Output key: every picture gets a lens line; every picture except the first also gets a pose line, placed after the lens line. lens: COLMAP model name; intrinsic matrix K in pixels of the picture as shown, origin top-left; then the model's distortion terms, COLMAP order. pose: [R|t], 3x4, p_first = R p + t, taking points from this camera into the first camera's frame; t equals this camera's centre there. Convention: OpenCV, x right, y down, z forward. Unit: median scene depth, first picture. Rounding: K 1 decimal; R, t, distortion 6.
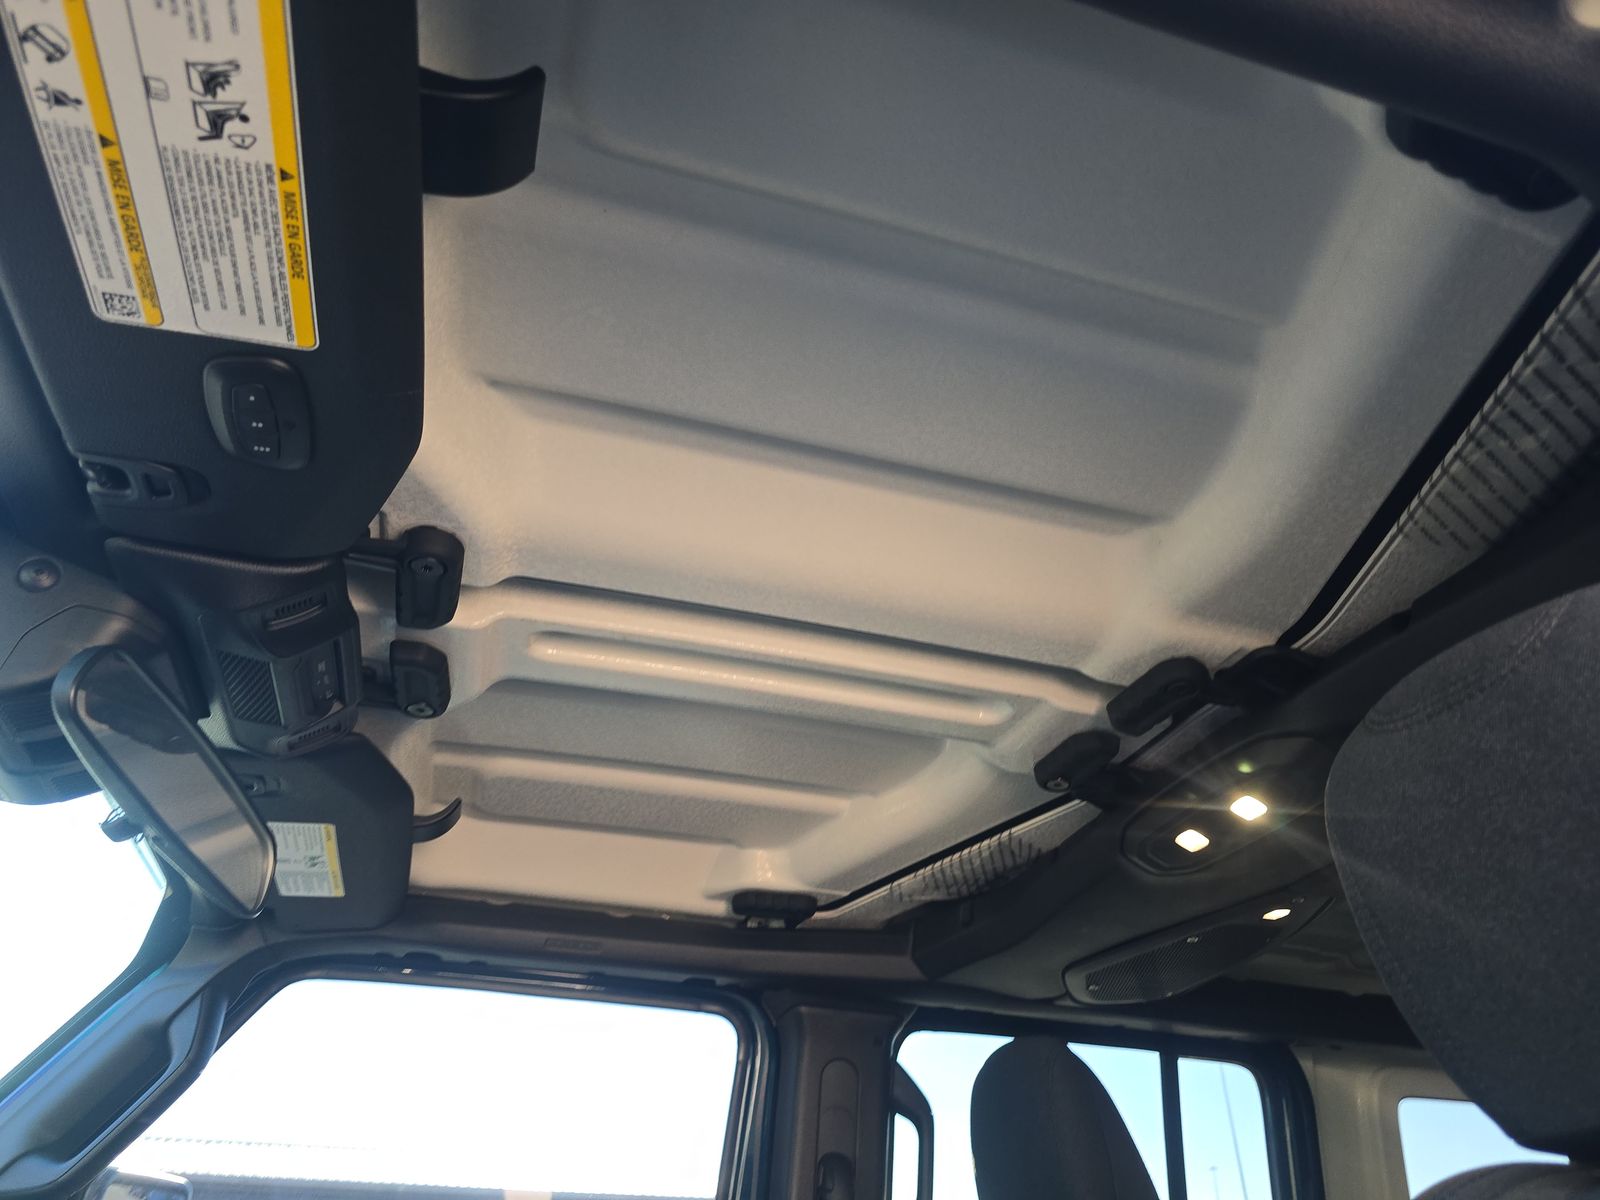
lens RADIAL K [[1064.1, 0, 800.0], [0, 1064.1, 600.0], [0, 0, 1]] dist [0.007930, -0.000808]
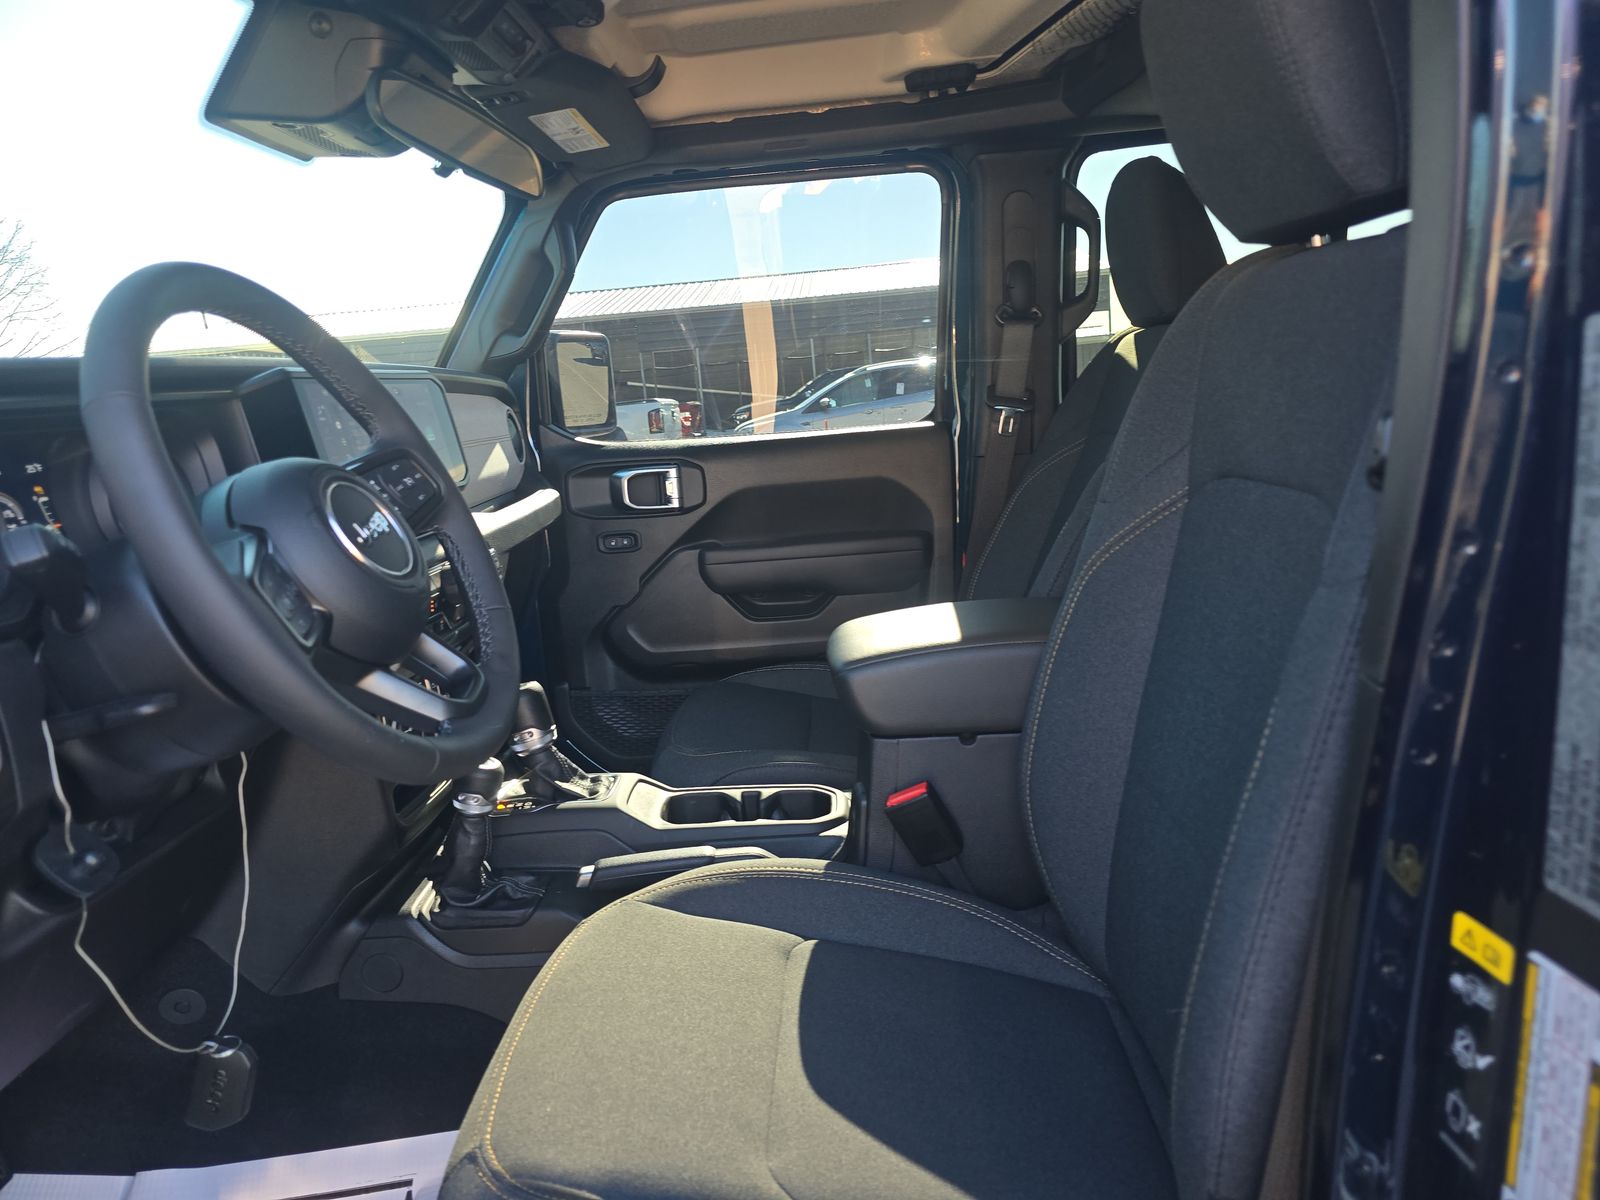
lens RADIAL K [[1064.1, 0, 800.0], [0, 1064.1, 600.0], [0, 0, 1]] dist [0.007930, -0.000808]
pose [[0.936600, -0.028359, -0.349252, 0.244261], [0.269118, 0.696533, 0.665145, -0.149654], [0.224403, -0.716964, 0.660005, -0.250650]]
